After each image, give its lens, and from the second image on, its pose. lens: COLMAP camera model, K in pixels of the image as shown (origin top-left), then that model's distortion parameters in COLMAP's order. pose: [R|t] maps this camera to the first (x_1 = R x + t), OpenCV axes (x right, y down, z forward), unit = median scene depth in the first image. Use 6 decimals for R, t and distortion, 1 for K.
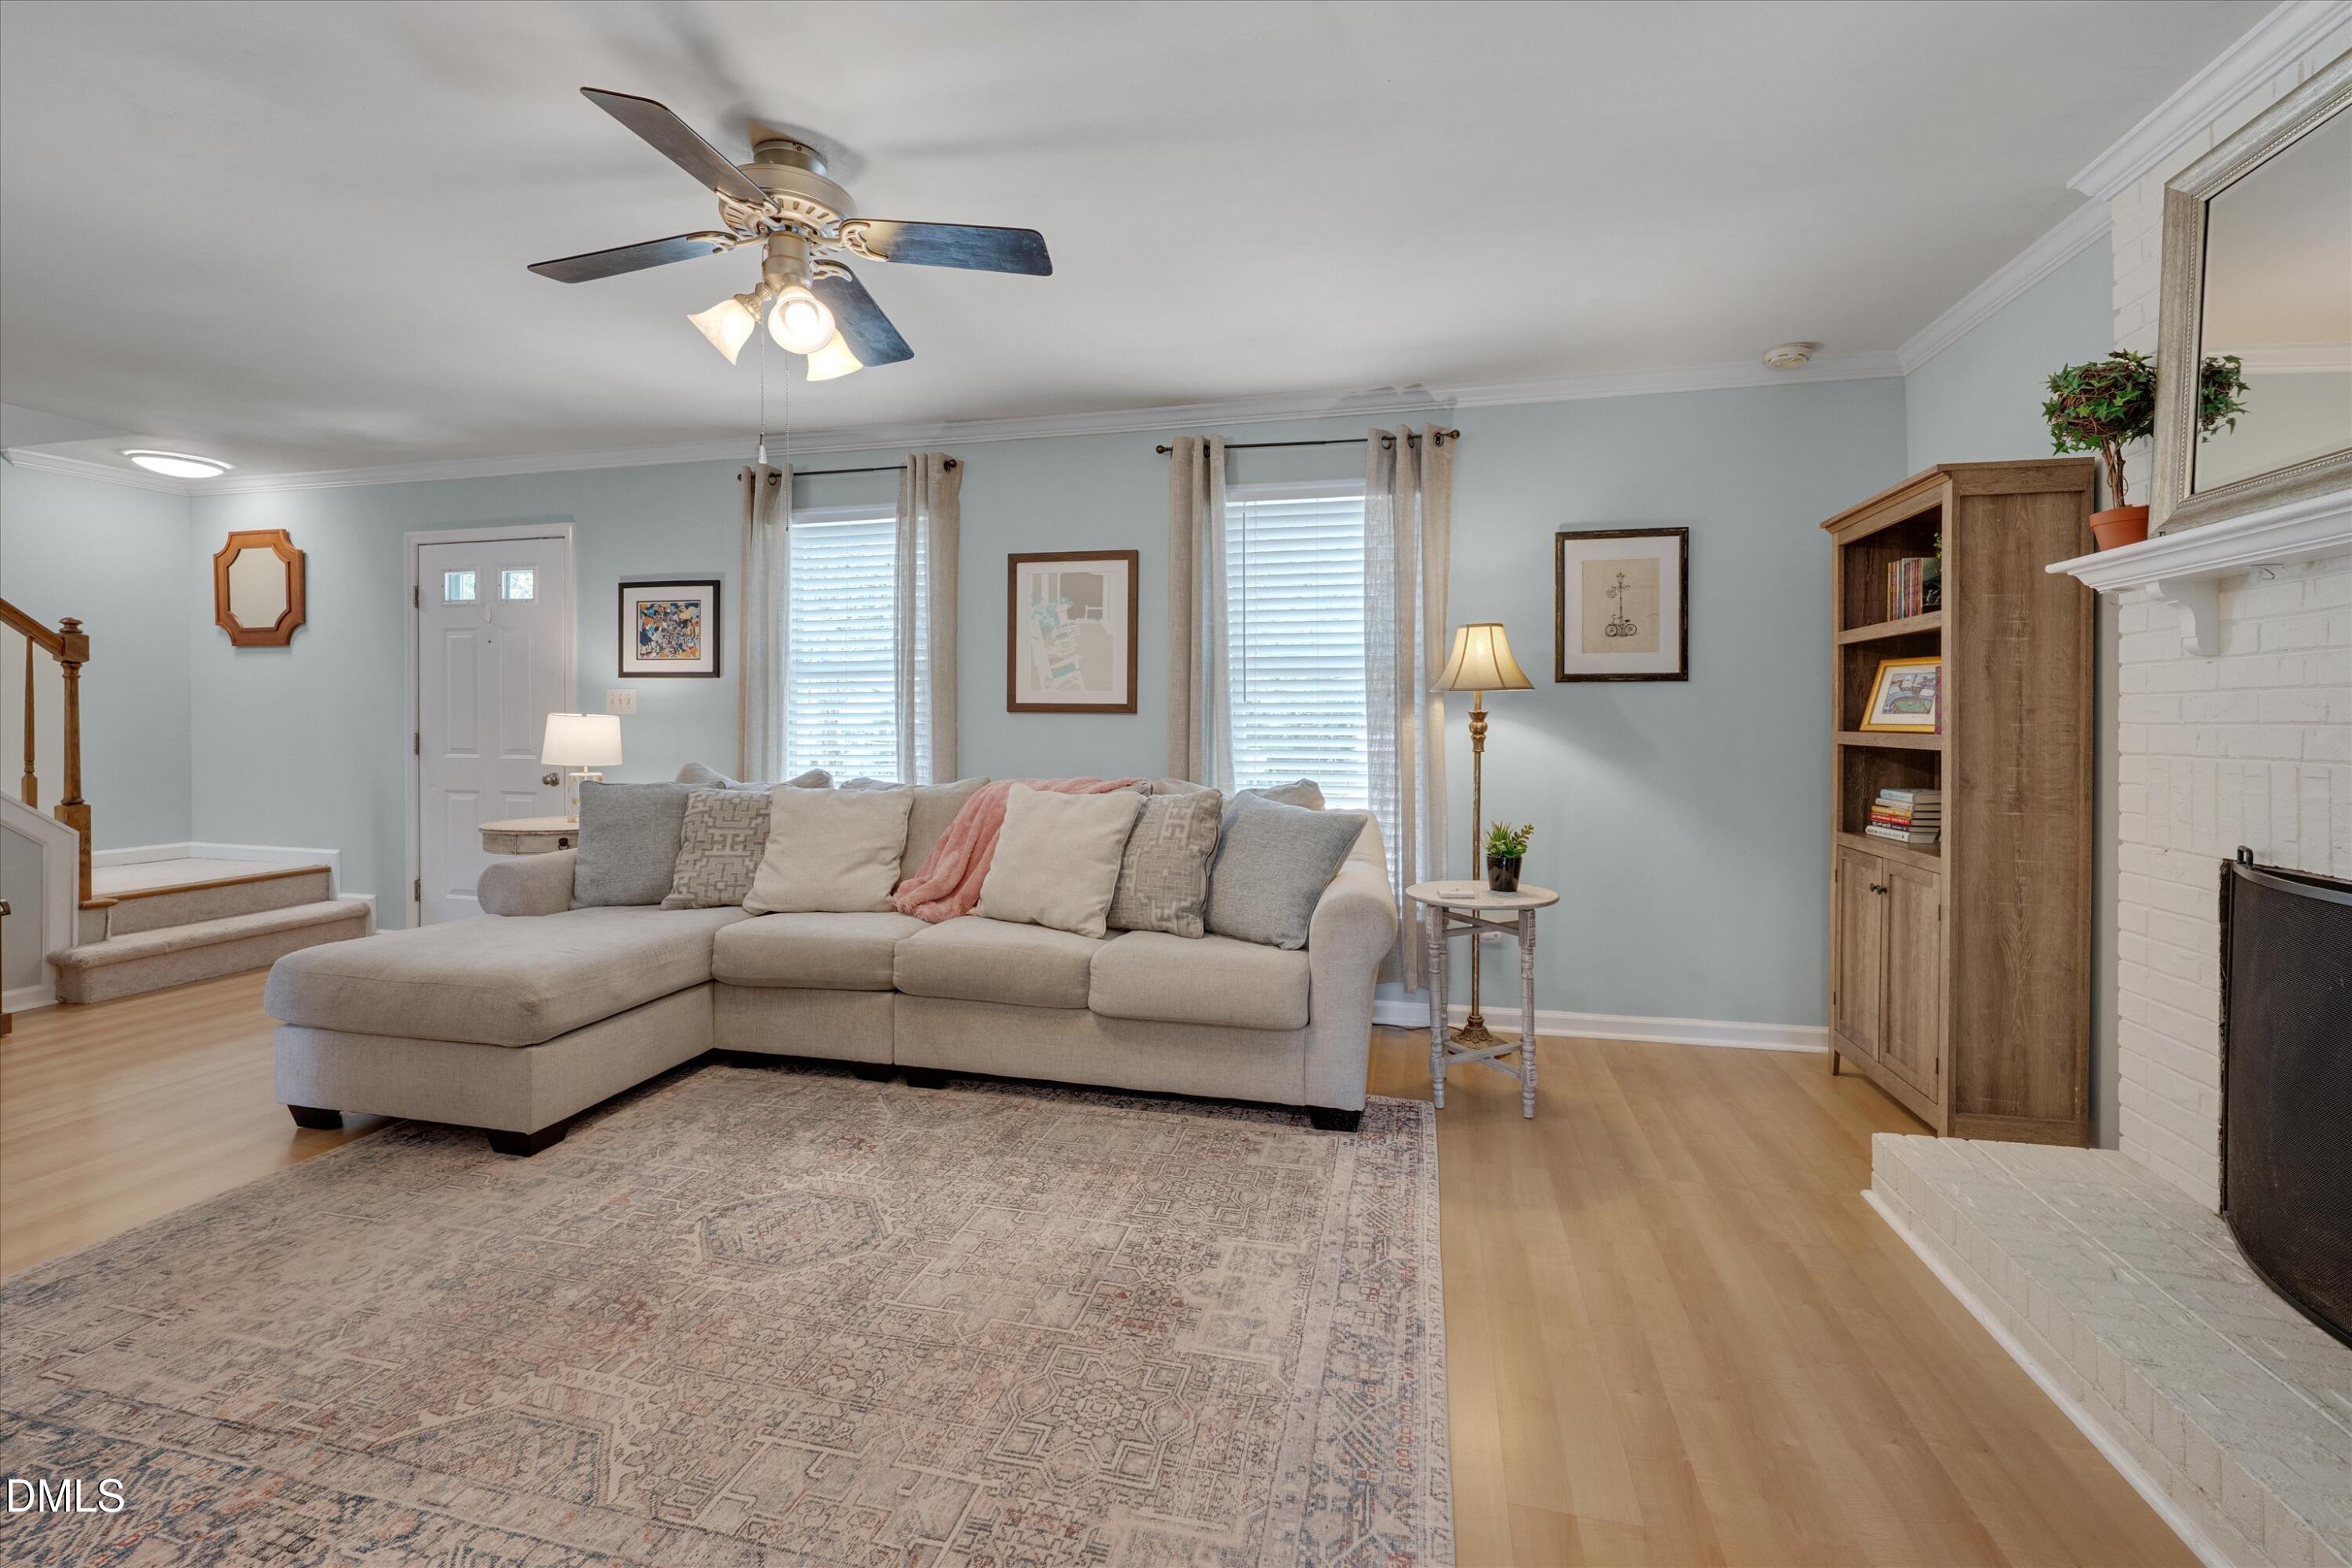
lens RADIAL K [[990.0, 0, 1169.6], [0, 990.0, 730.7], [0, 0, 1]] dist [-0.008477, 0.003773]
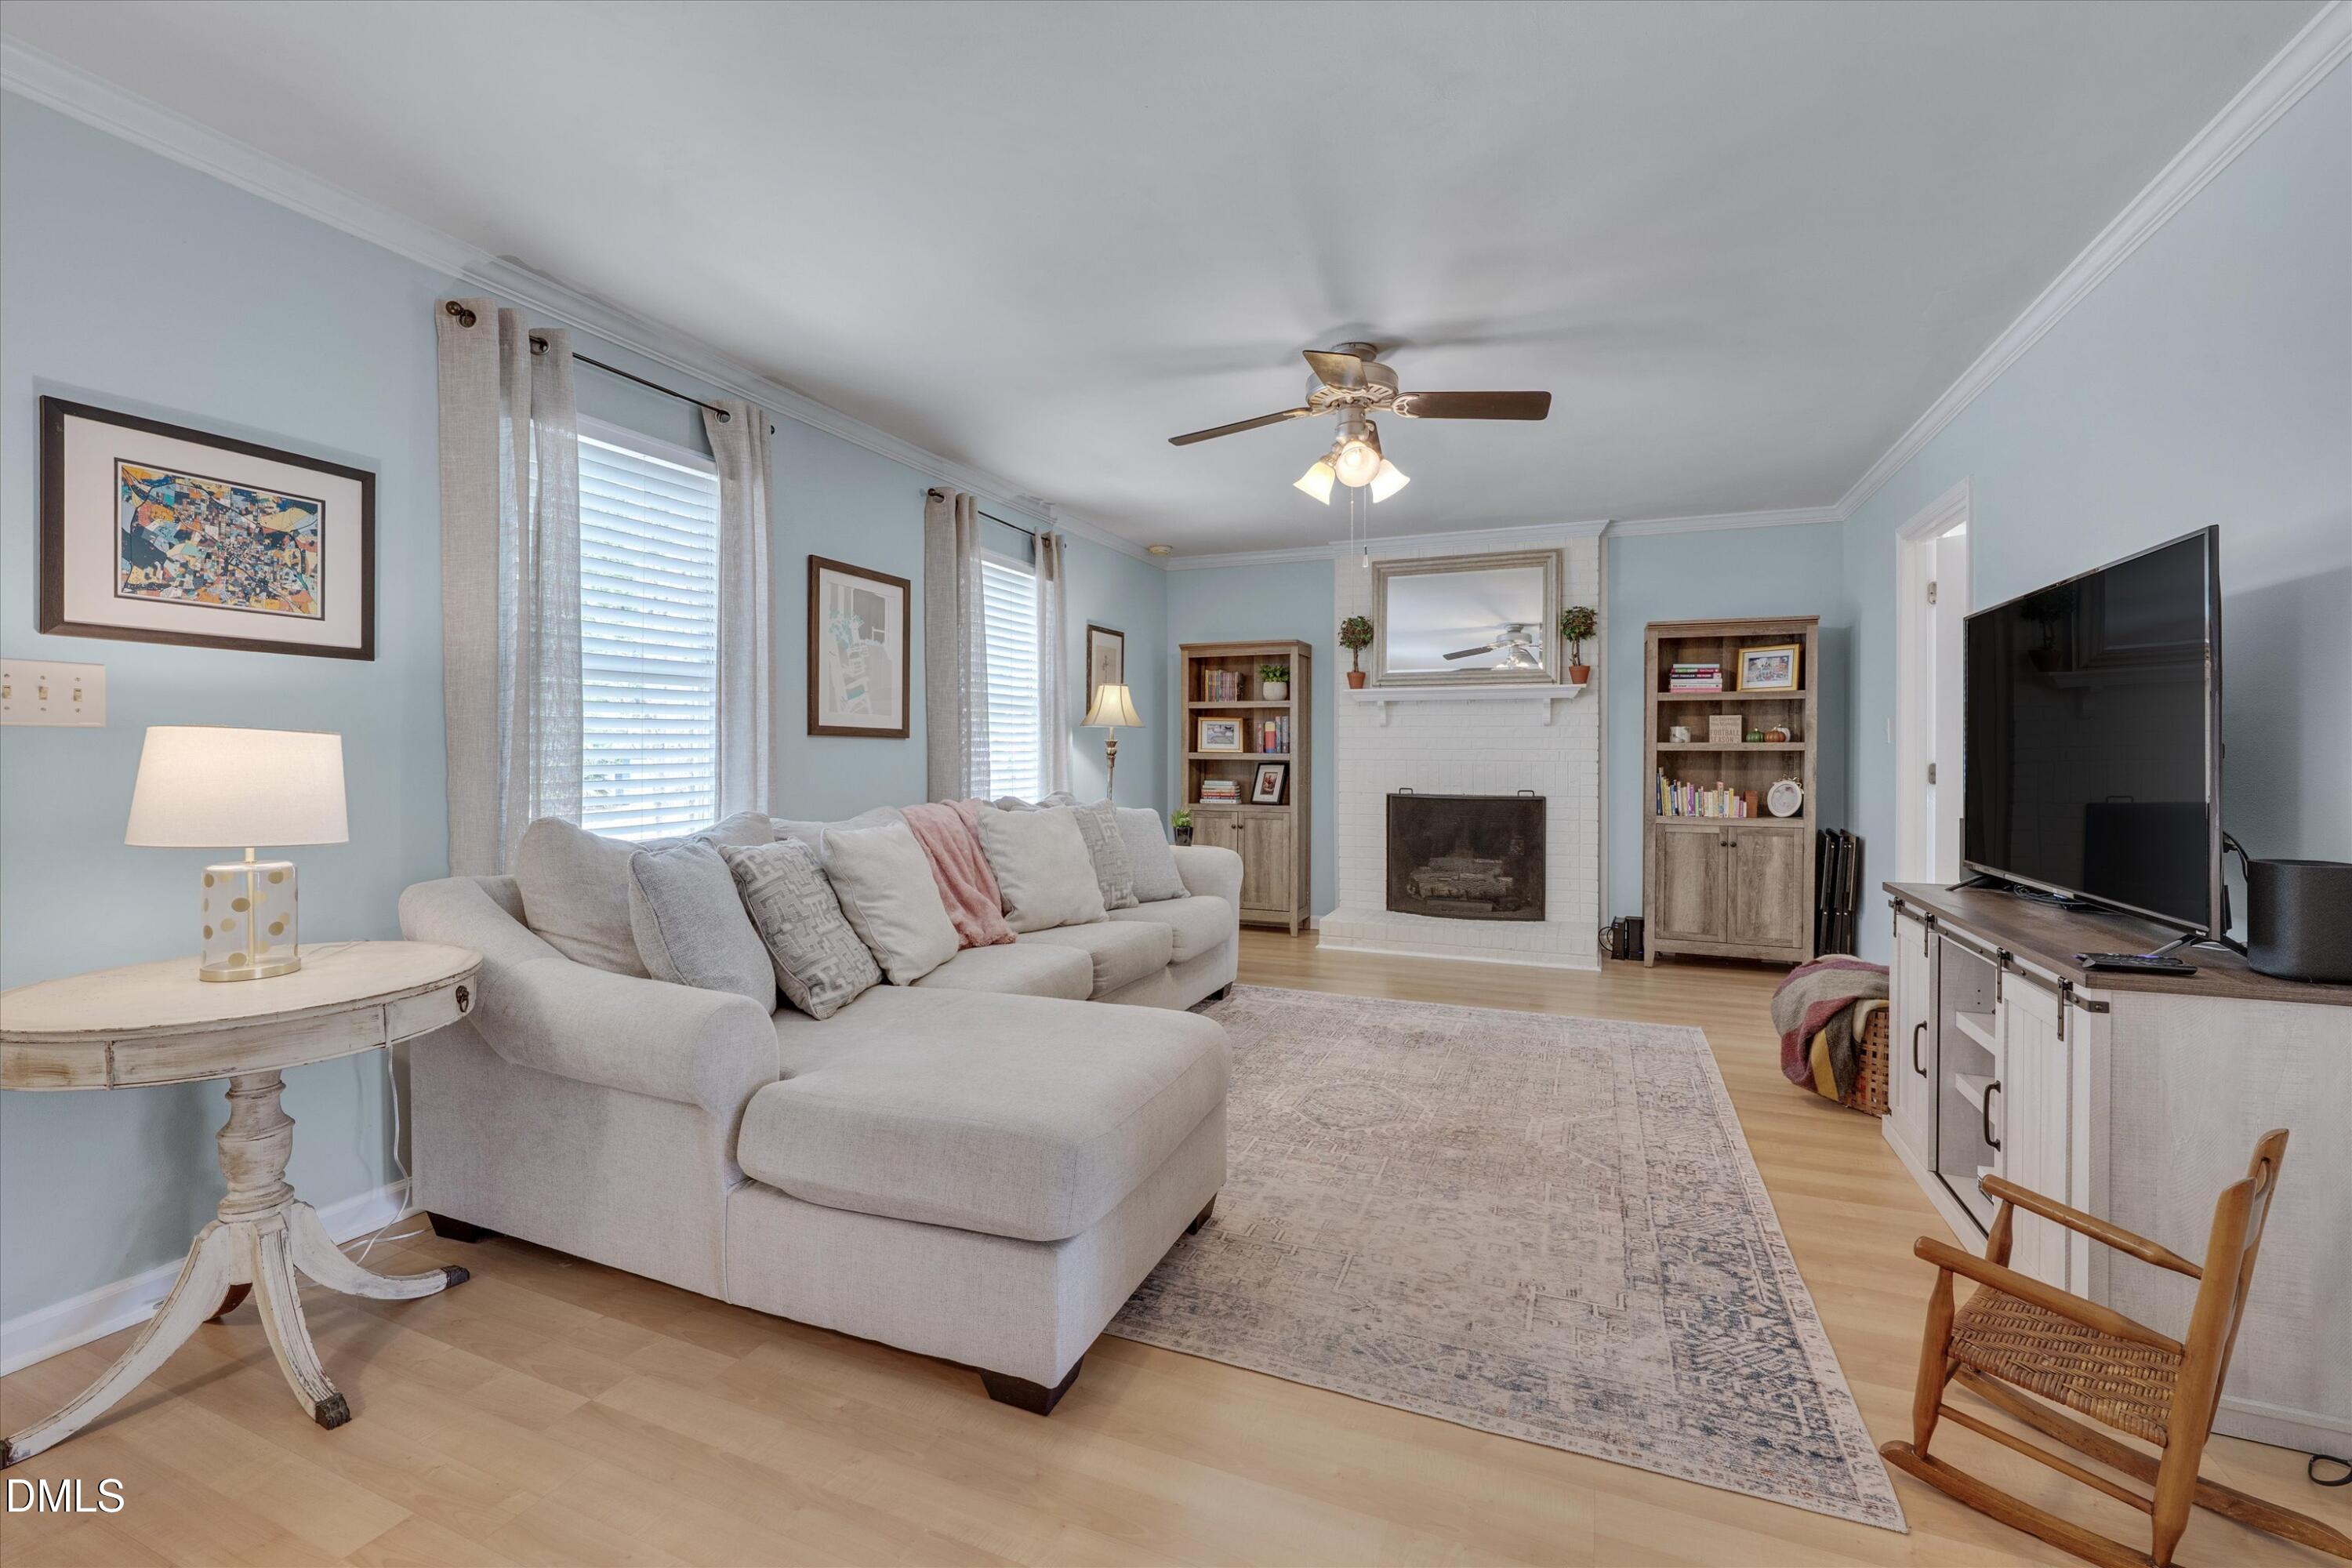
lens RADIAL K [[990.0, 0, 1157.8], [0, 990.0, 754.9], [0, 0, 1]] dist [-0.008477, 0.003773]
pose [[0.172170, -0.008725, 0.985029, -1.620948], [0.002428, 0.999961, 0.008433, -0.013416], [-0.985064, 0.000940, 0.172185, 0.911031]]
